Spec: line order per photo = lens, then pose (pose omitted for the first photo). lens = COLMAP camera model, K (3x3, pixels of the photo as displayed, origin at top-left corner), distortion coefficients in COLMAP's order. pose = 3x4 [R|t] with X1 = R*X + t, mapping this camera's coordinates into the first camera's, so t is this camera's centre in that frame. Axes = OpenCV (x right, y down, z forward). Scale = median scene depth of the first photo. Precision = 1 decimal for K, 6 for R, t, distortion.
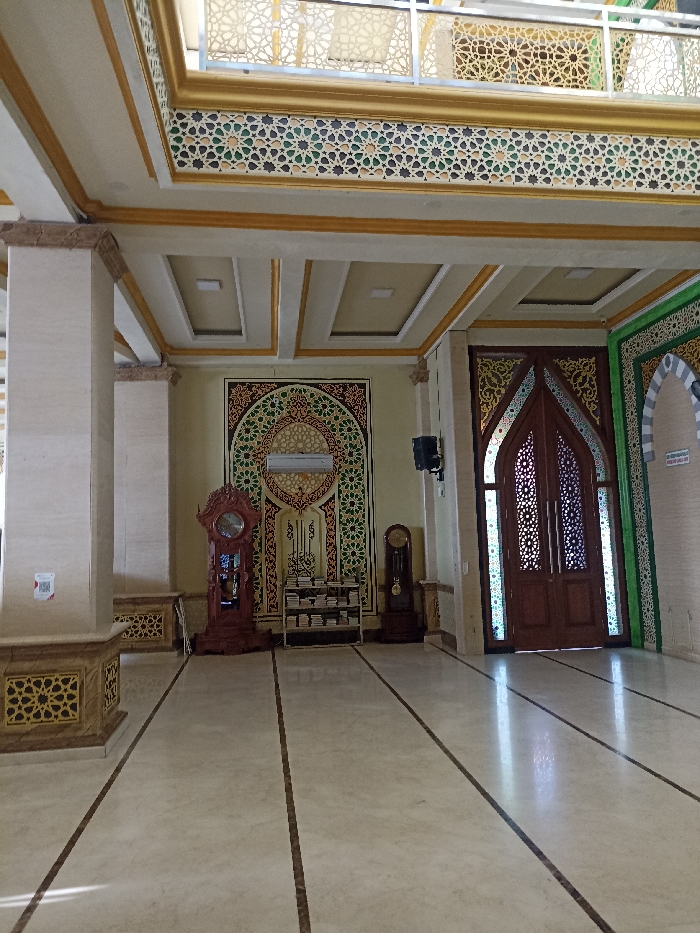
lens RADIAL K [[684.5, 0, 353.4], [0, 684.5, 465.2], [0, 0, 1]] dist [0.019723, -0.009853]
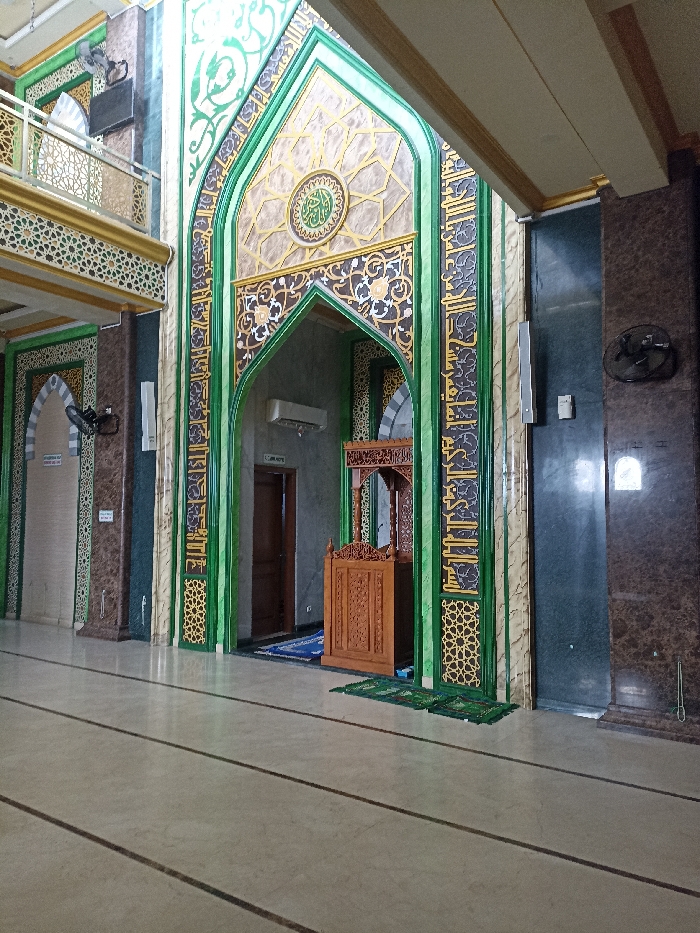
lens RADIAL K [[684.5, 0, 350.5], [0, 684.5, 468.1], [0, 0, 1]] dist [0.019723, -0.009853]
pose [[0.671614, 0.090191, 0.735391, -0.113075], [-0.106725, 0.993988, -0.024438, -0.036448], [-0.733175, -0.062071, 0.677202, -0.350534]]
